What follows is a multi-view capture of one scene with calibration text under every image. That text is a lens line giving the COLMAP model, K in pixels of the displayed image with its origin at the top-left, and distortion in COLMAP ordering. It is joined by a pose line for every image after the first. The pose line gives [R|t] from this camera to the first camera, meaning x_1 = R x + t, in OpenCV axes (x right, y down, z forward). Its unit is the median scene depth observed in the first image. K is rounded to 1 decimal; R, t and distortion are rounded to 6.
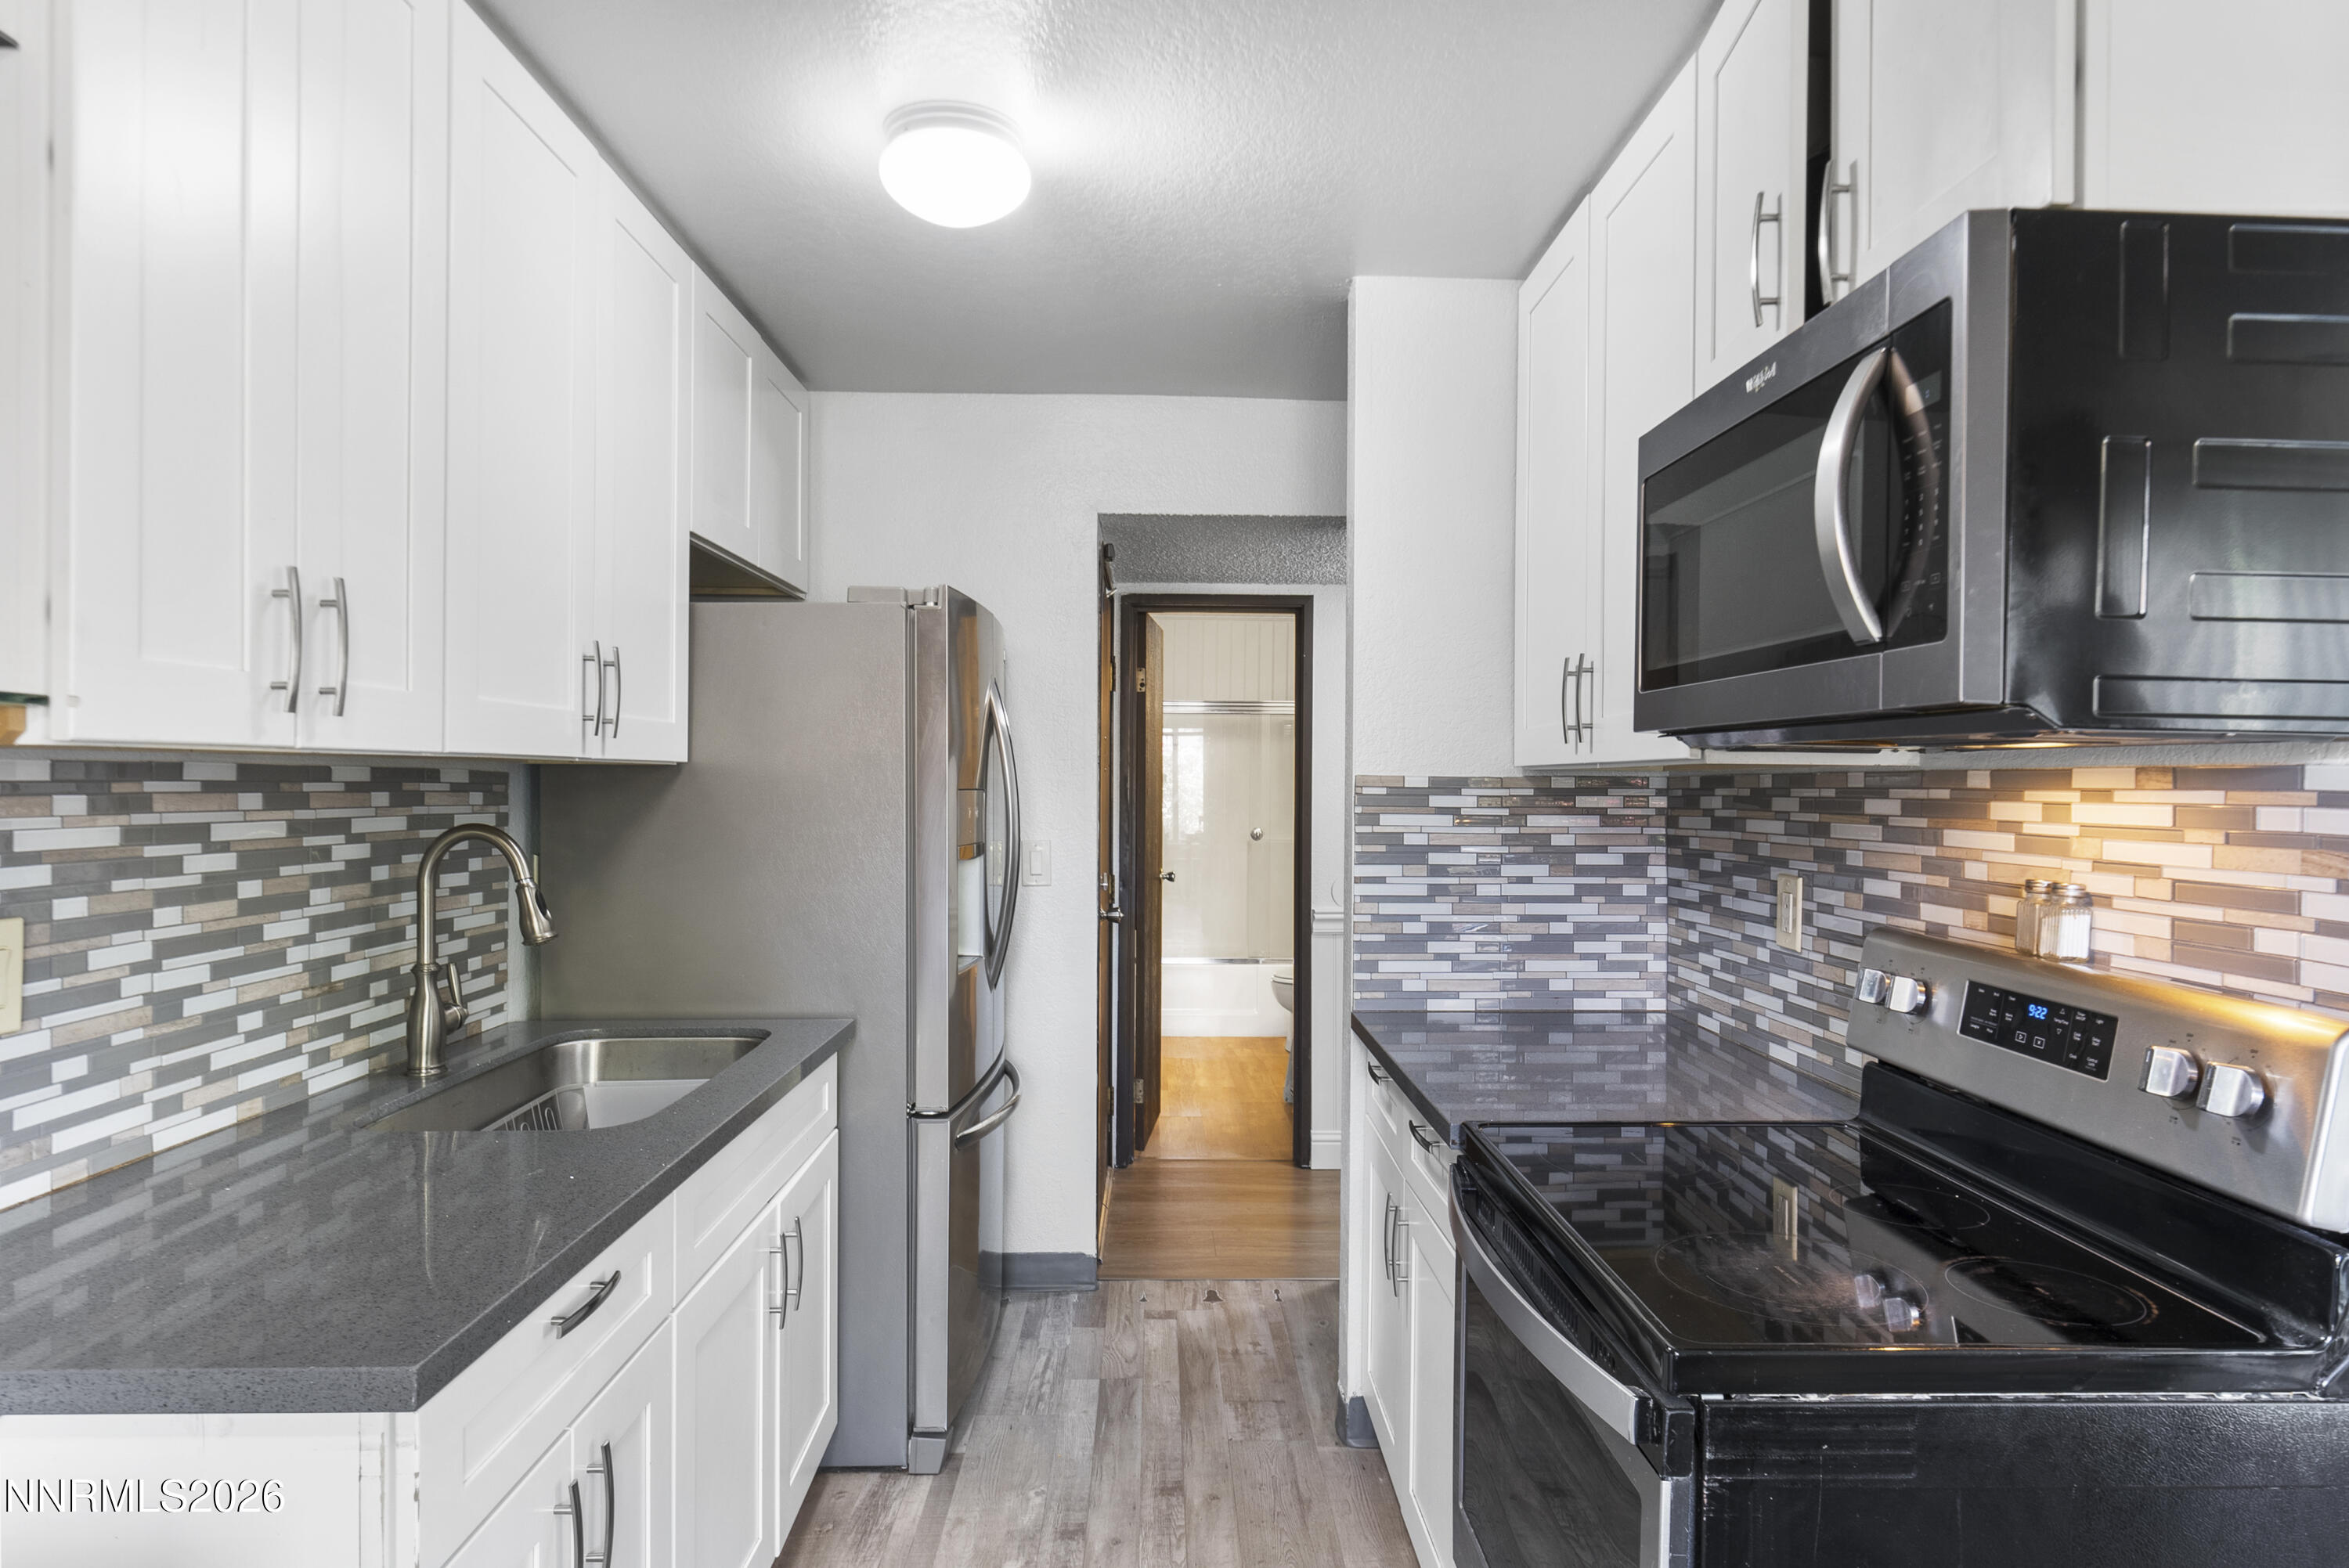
lens RADIAL K [[1342.2, 0, 1176.9], [0, 1342.2, 749.0], [0, 0, 1]] dist [0.000061, -0.001287]
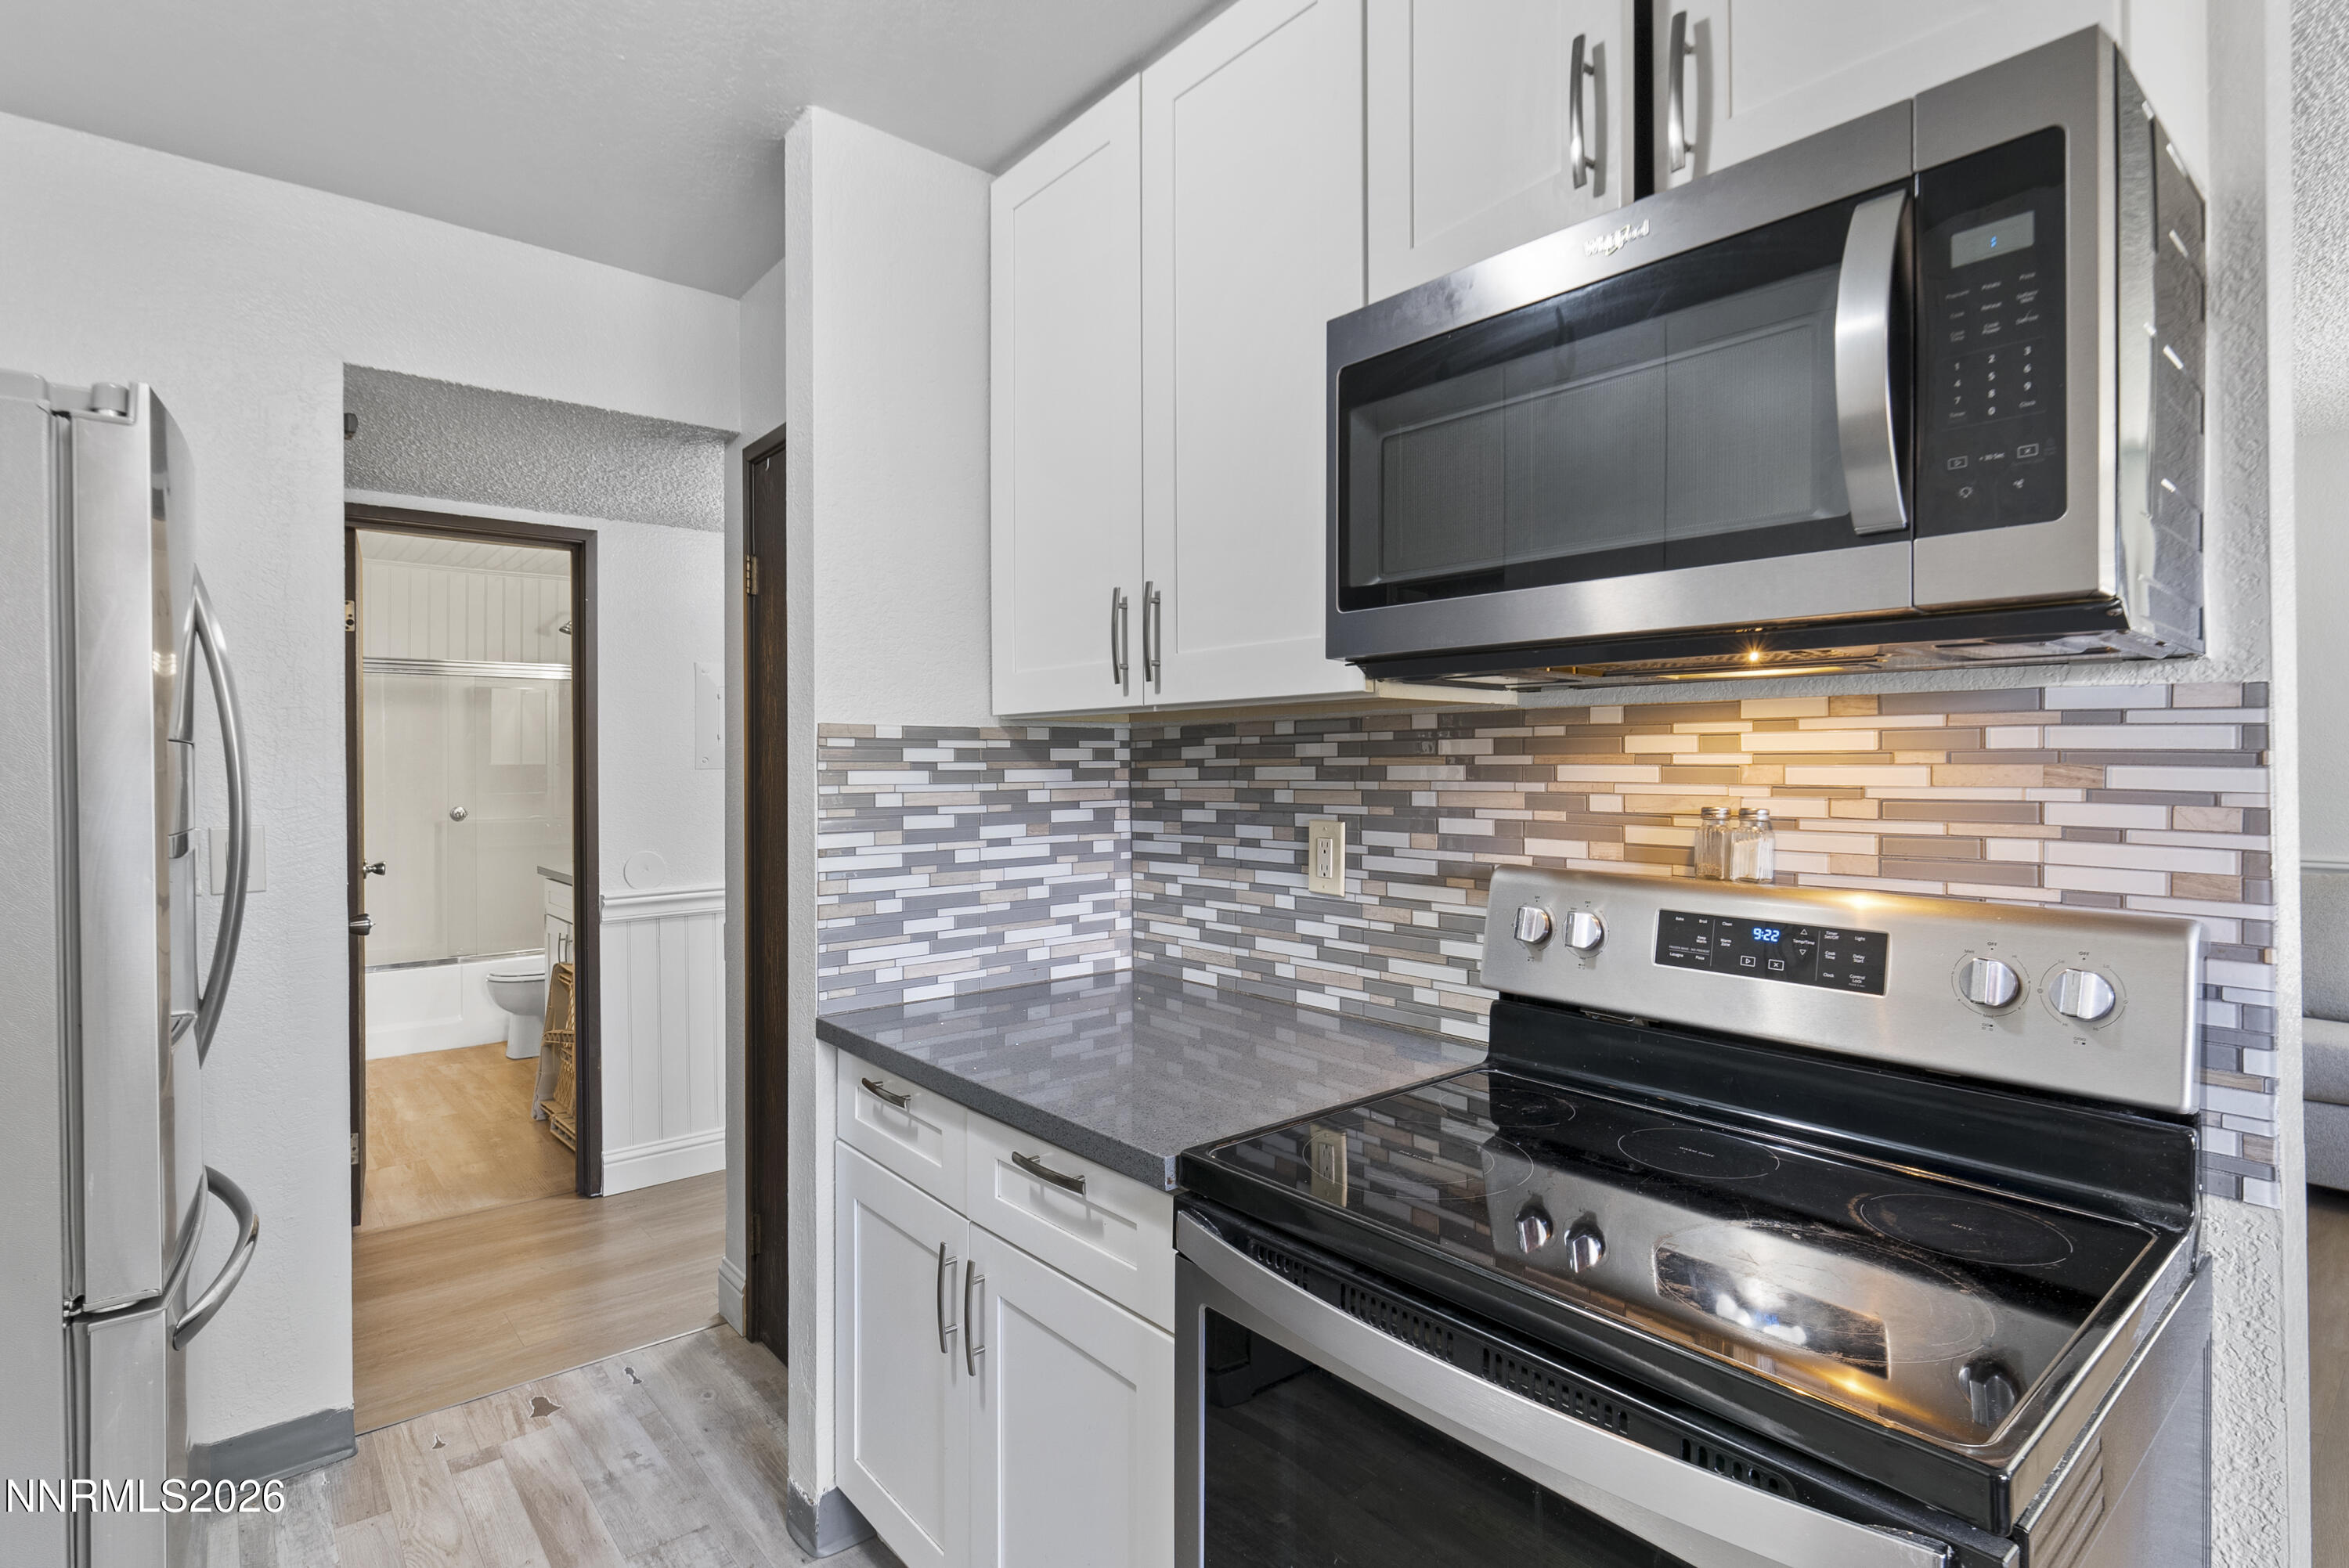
lens RADIAL K [[1158.7, 0, 1176.3], [0, 1158.7, 746.6], [0, 0, 1]] dist [-0.002673, -0.000555]
pose [[0.773265, -0.001587, 0.634081, -0.151827], [-0.006006, 0.999934, 0.009828, 0.027048], [-0.634055, -0.011408, 0.773204, 0.349791]]
